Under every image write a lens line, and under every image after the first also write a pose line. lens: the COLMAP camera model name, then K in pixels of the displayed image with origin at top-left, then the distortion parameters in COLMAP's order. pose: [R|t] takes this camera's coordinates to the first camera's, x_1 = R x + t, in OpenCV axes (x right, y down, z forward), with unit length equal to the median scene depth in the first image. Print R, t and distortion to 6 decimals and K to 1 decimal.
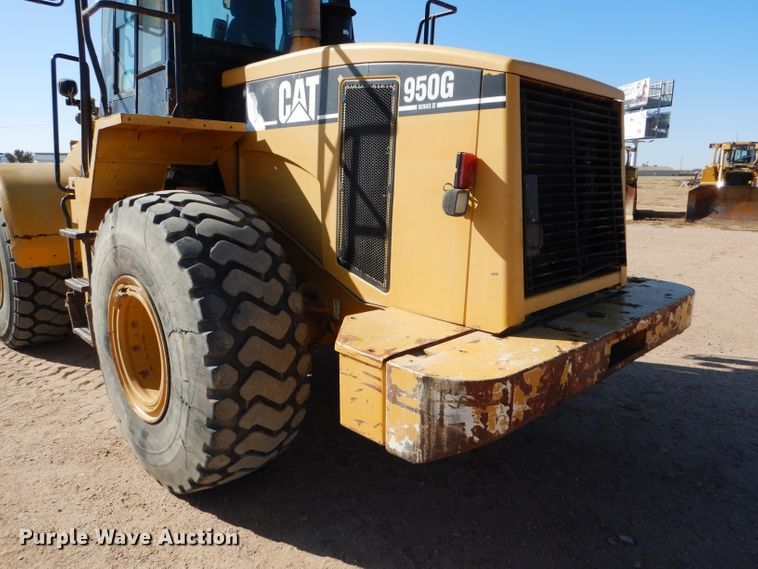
lens RADIAL K [[552.5, 0, 374.1], [0, 552.5, 281.4], [0, 0, 1]] dist [-0.001347, -0.000947]
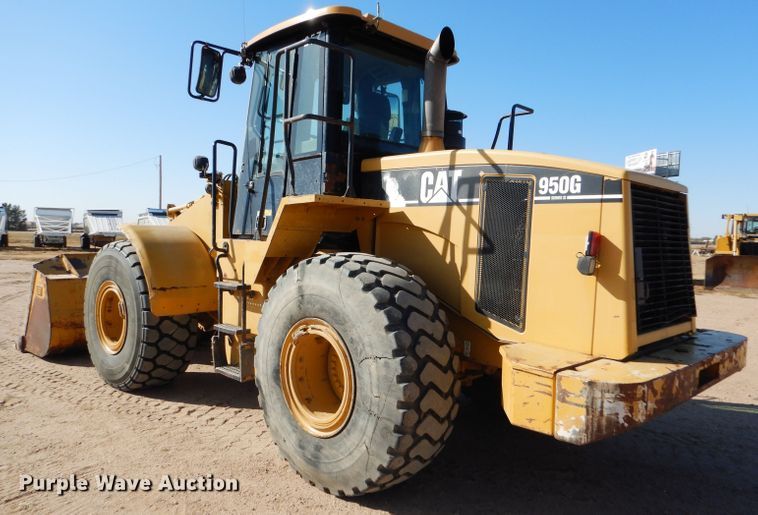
lens RADIAL K [[579.6, 0, 396.4], [0, 579.6, 268.1], [0, 0, 1]] dist [0.024297, -0.009842]
pose [[0.999215, 0.018562, 0.034992, -0.337182], [-0.013602, 0.990478, -0.137000, 0.063979], [-0.037202, 0.136417, 0.989953, -0.393977]]
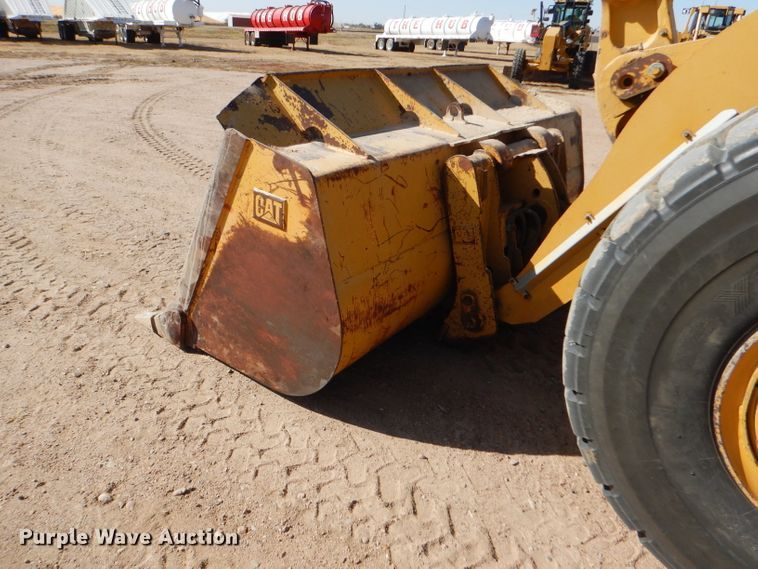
lens RADIAL K [[547.7, 0, 379.0], [0, 547.7, 284.5], [0, 0, 1]] dist [-0.003559, -0.004633]
pose [[0.990399, -0.018067, 0.137050, -1.951055], [-0.015691, 0.970323, 0.241303, -0.289381], [-0.137342, -0.241137, 0.960724, 1.710632]]
